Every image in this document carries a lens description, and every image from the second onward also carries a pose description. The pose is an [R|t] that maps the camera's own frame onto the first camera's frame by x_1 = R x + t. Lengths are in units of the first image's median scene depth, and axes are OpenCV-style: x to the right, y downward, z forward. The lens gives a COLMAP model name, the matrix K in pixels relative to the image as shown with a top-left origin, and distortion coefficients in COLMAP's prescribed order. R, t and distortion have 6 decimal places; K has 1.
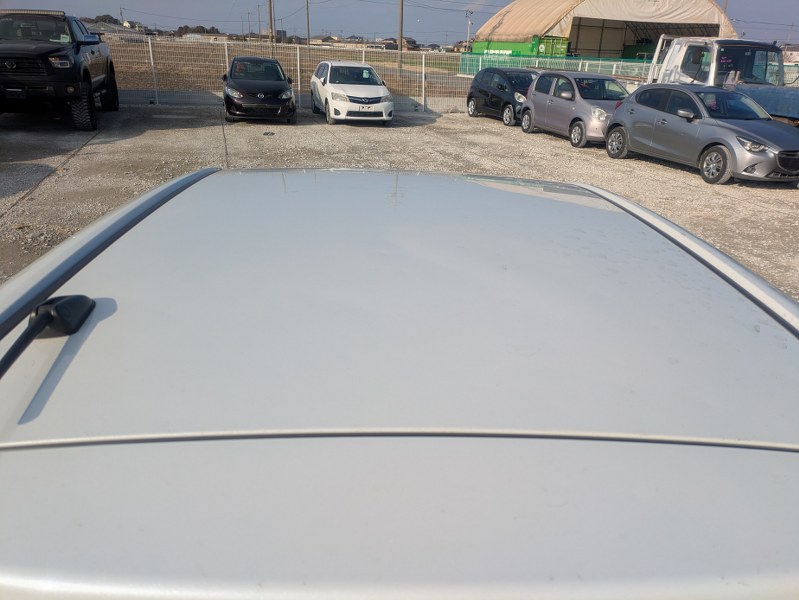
lens RADIAL K [[601.8, 0, 415.8], [0, 601.8, 310.6], [0, 0, 1]] dist [0.053662, -0.041392]
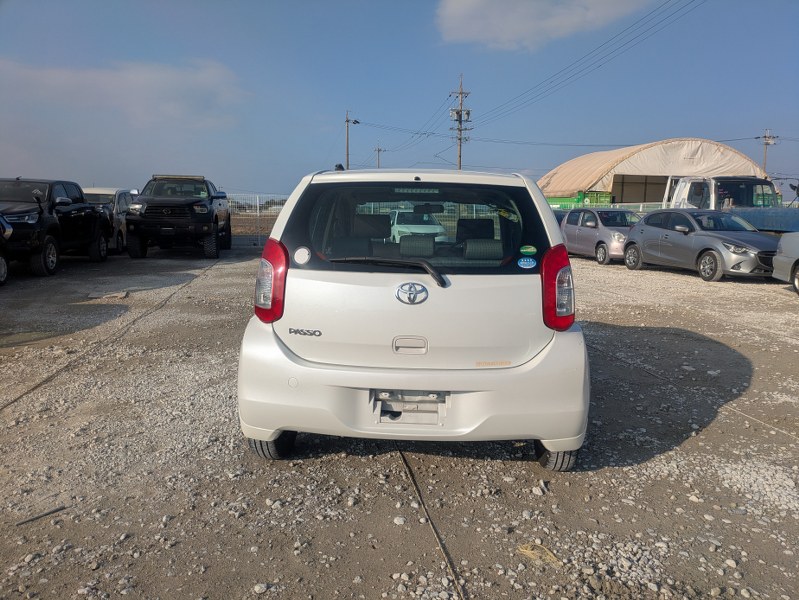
lens RADIAL K [[601.8, 0, 402.3], [0, 601.8, 311.9], [0, 0, 1]] dist [0.053662, -0.041392]
pose [[0.992437, -0.008605, -0.122452, 0.020051], [-0.021443, 0.970049, -0.241960, 0.101552], [0.120867, 0.242756, 0.962528, -0.143597]]
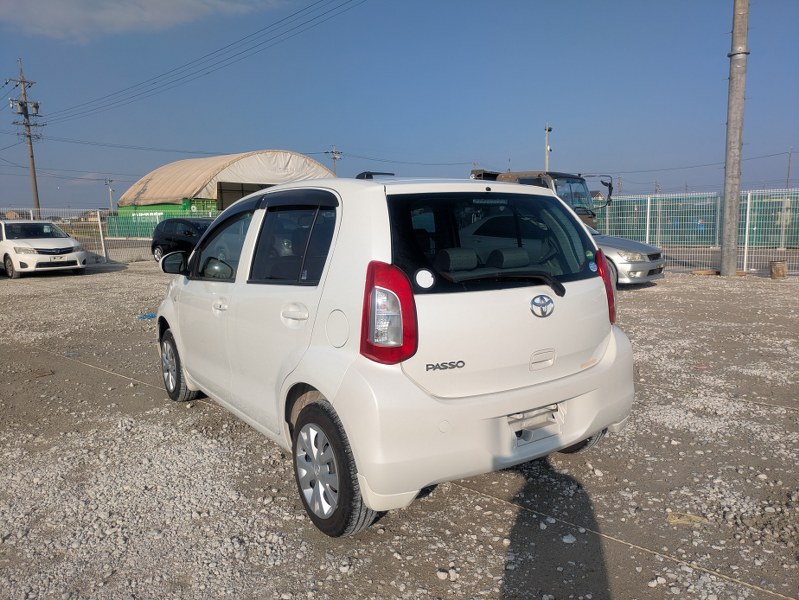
lens RADIAL K [[601.8, 0, 411.8], [0, 601.8, 312.3], [0, 0, 1]] dist [0.053662, -0.041392]
pose [[0.846897, -0.136685, 0.513889, -0.117844], [0.256959, 0.951272, -0.170452, 0.075478], [-0.465550, 0.276404, 0.840752, -0.103094]]
